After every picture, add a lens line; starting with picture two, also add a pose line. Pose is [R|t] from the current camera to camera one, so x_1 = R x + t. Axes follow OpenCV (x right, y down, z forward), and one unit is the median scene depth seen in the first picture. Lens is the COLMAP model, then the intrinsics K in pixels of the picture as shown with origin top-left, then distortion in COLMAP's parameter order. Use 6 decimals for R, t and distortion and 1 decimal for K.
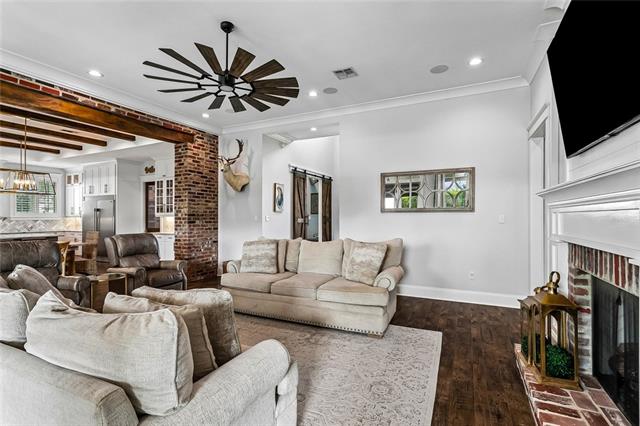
lens RADIAL K [[309.5, 0, 318.8], [0, 309.5, 225.5], [0, 0, 1]] dist [0.001588, 0.000264]
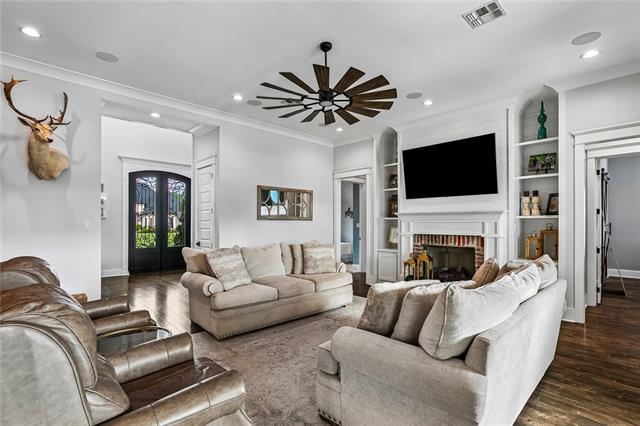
lens RADIAL K [[309.5, 0, 318.8], [0, 309.5, 225.5], [0, 0, 1]] dist [0.001588, 0.000264]
pose [[0.345209, -0.000610, 0.938525, -0.917773], [0.017617, 0.999828, -0.005830, -0.009472], [-0.938360, 0.018547, 0.345161, 0.458351]]
